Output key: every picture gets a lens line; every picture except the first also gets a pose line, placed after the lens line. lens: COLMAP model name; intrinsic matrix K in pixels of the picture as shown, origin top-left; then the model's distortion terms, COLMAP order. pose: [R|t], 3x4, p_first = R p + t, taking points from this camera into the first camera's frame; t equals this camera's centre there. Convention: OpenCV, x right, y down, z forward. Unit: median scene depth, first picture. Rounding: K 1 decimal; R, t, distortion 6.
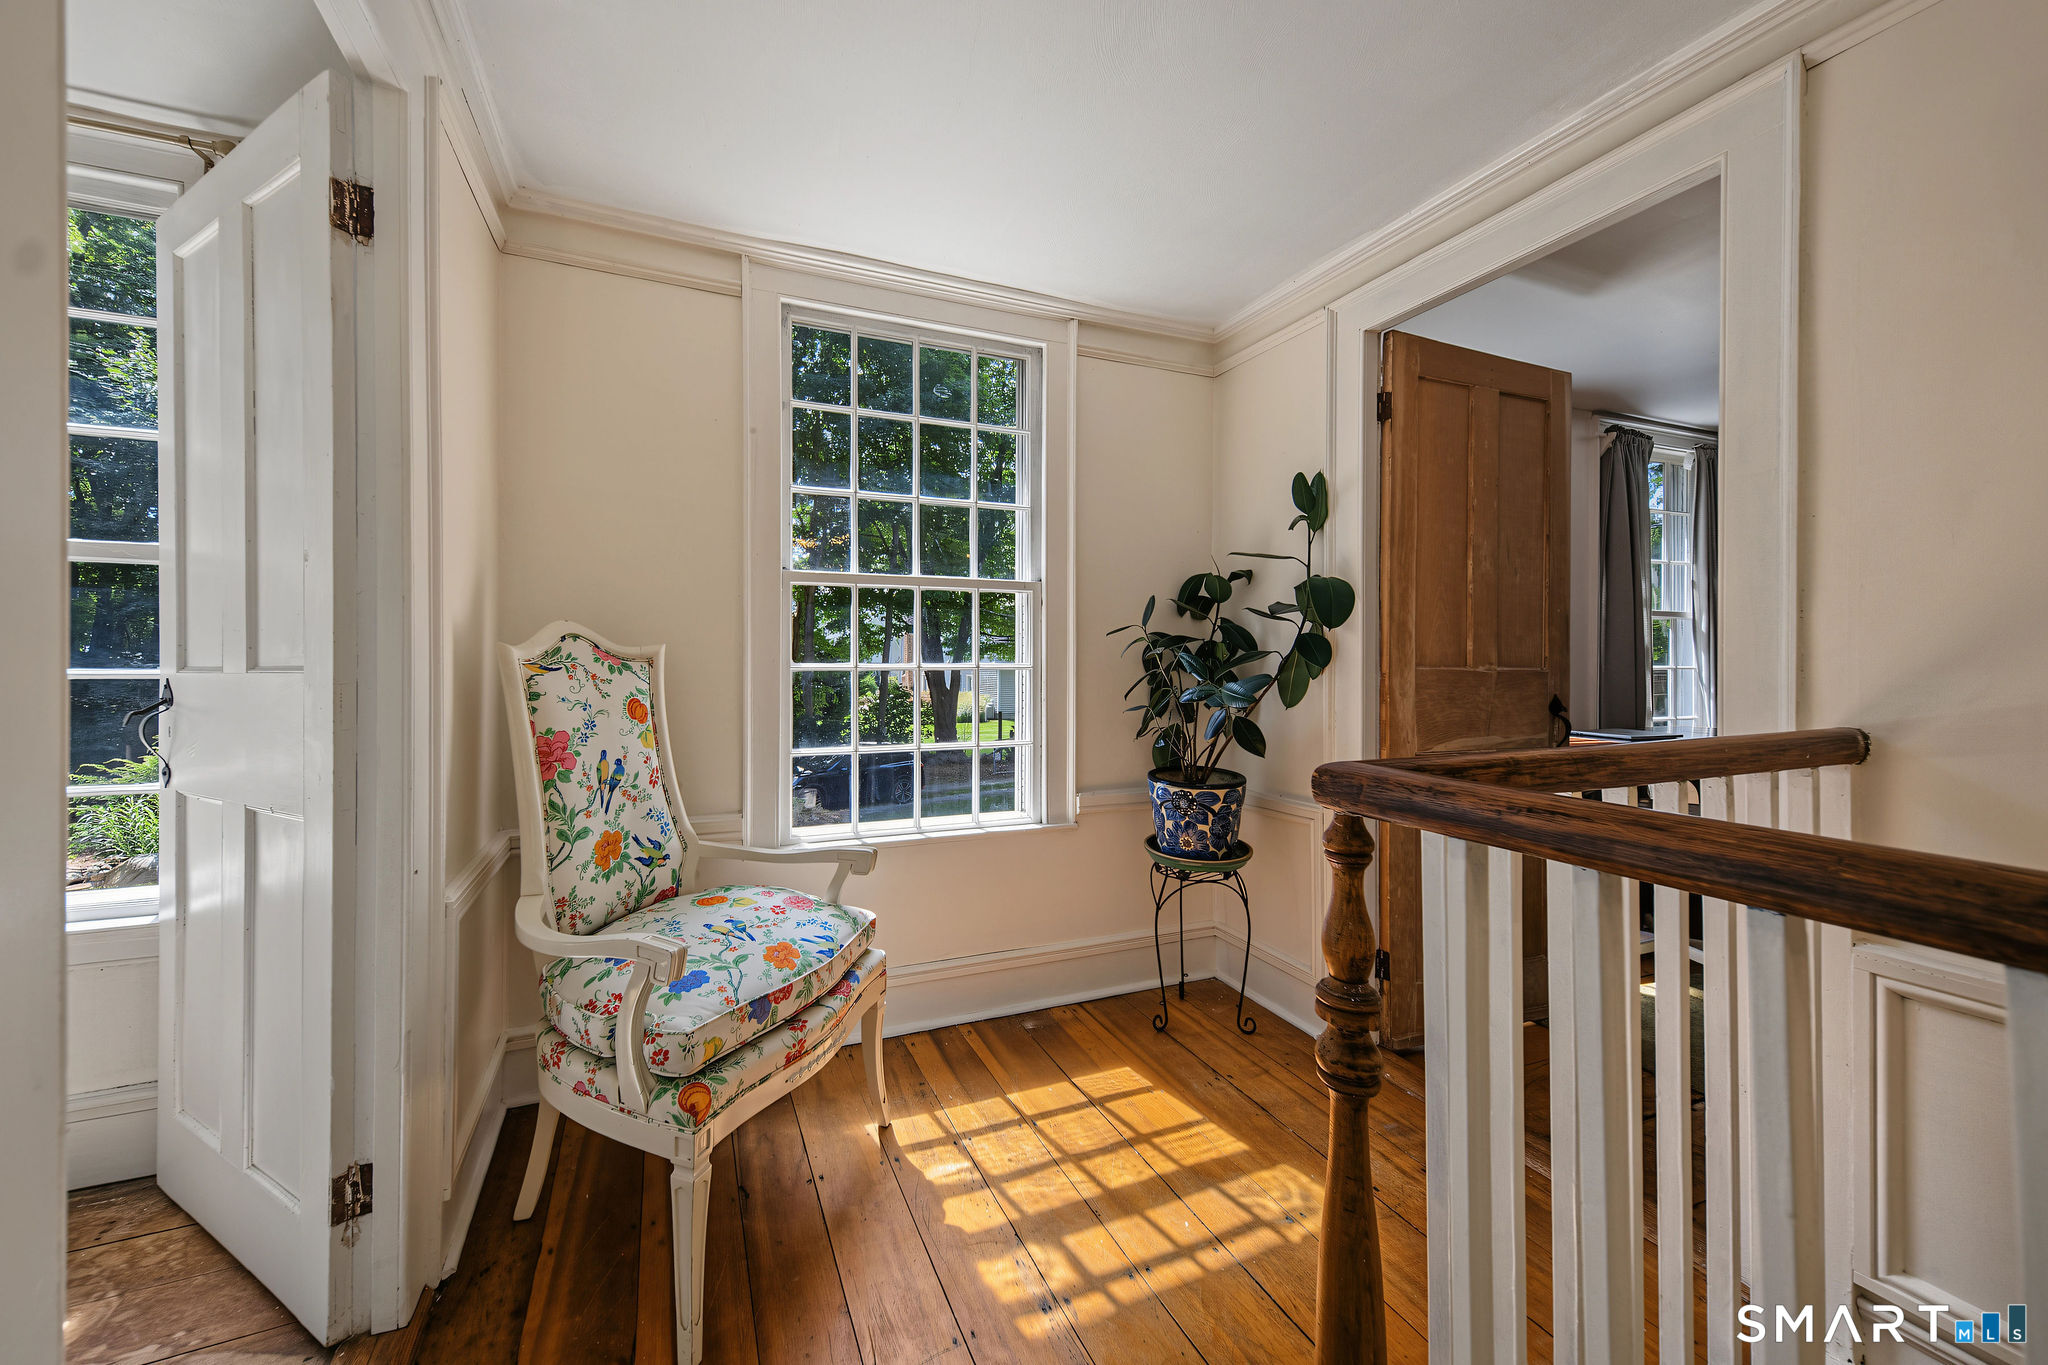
lens RADIAL K [[814.8, 0, 1033.7], [0, 814.8, 664.0], [0, 0, 1]] dist [-0.000891, -0.000066]
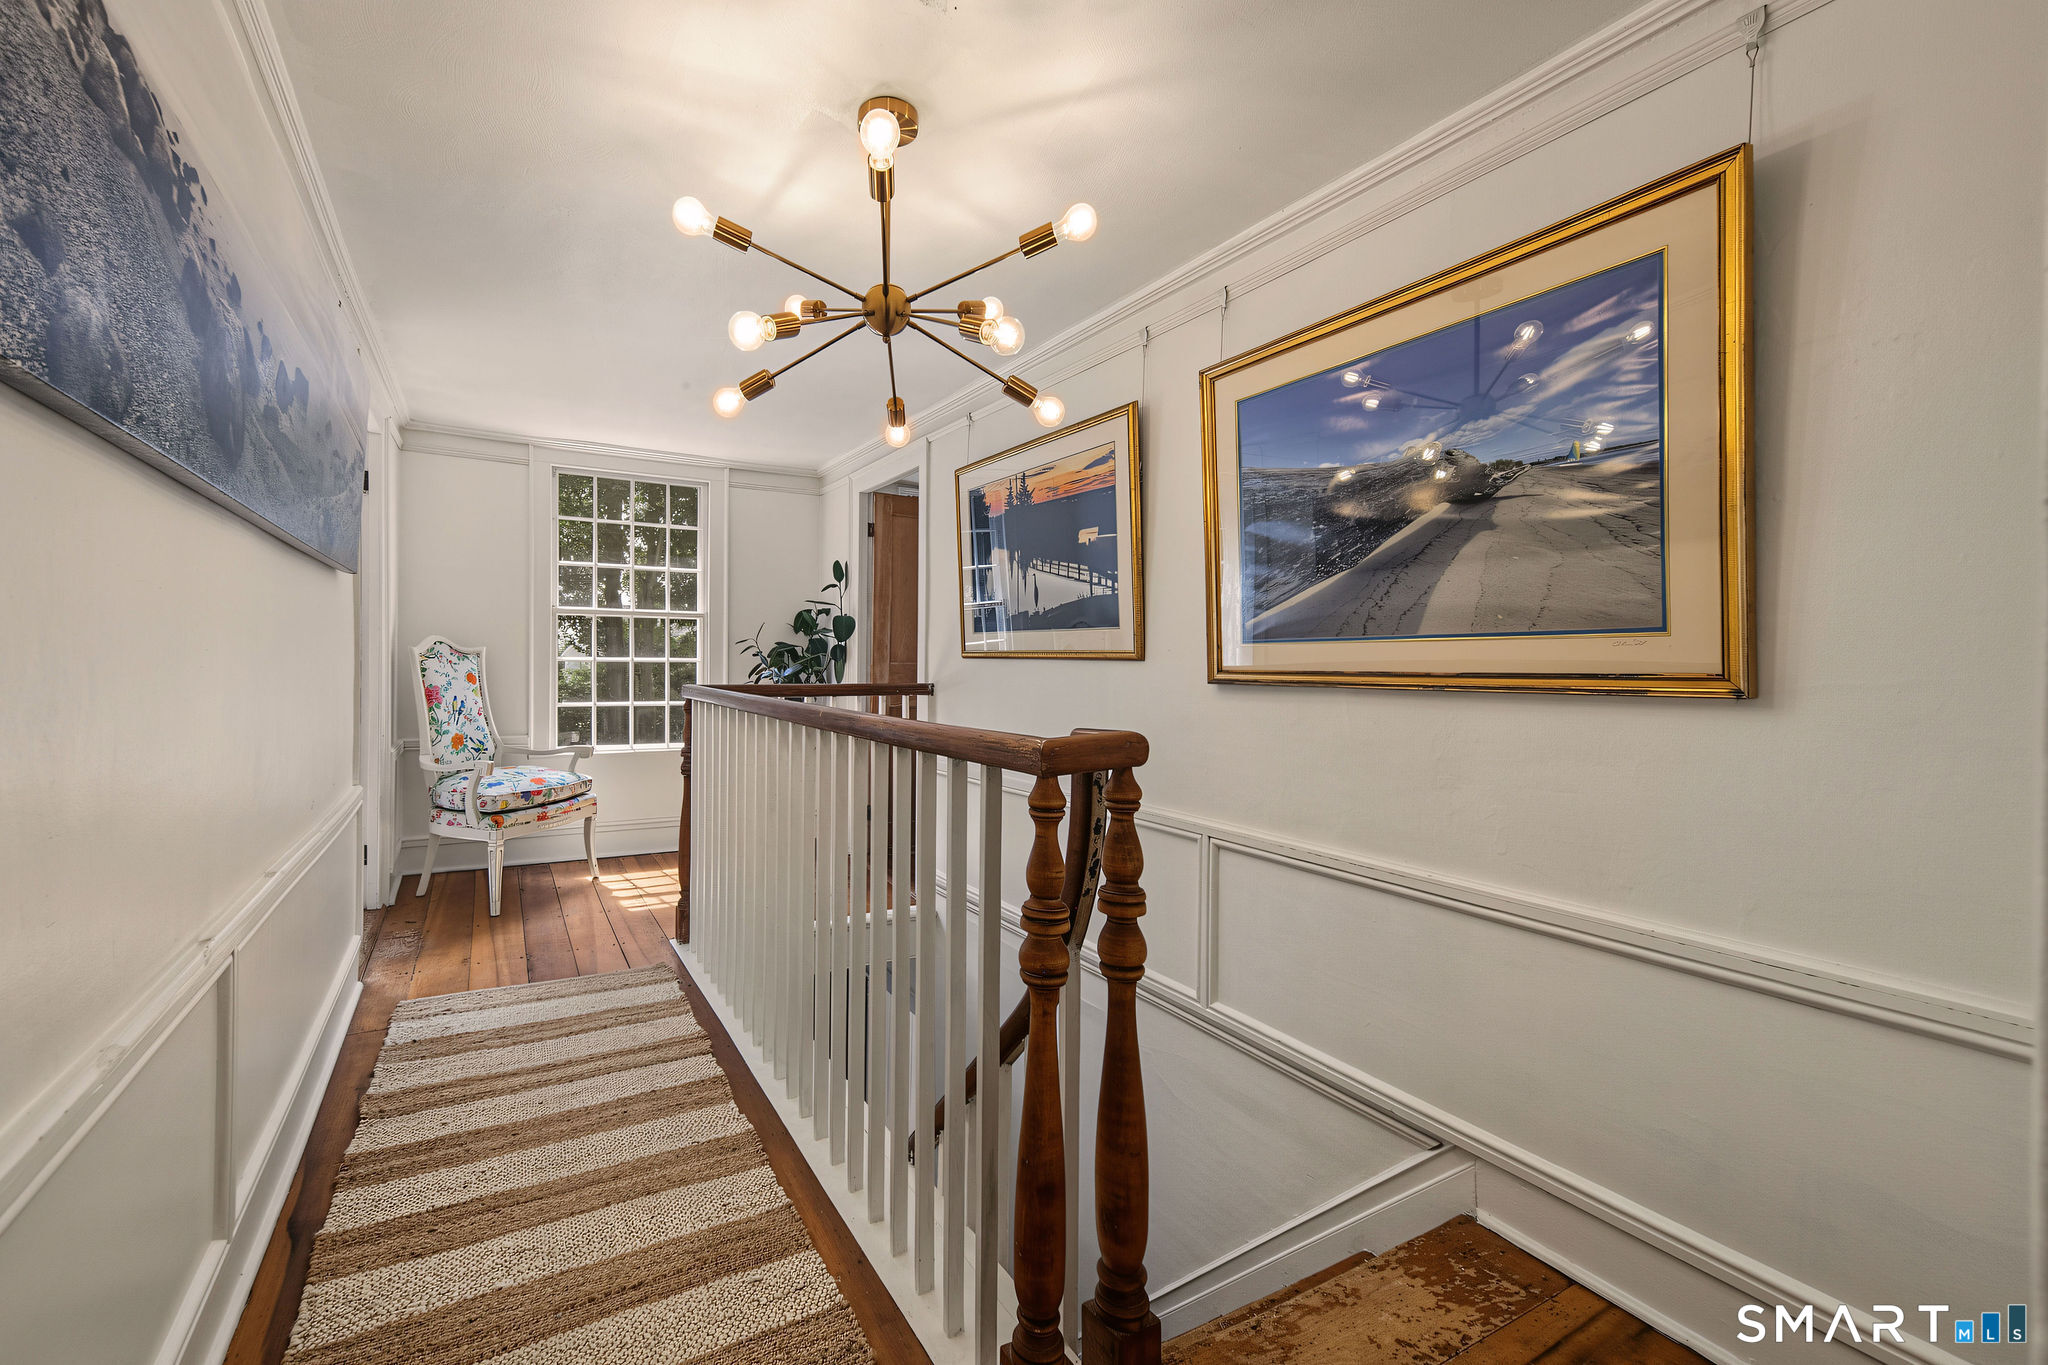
lens RADIAL K [[914.3, 0, 1024.0], [0, 914.3, 682.5], [0, 0, 1]] dist [0.001363, 0.000117]
pose [[0.994482, 0.007264, 0.104656, 0.683427], [-0.008899, 0.999845, 0.015159, 0.019926], [-0.104530, -0.016007, 0.994393, -1.495991]]
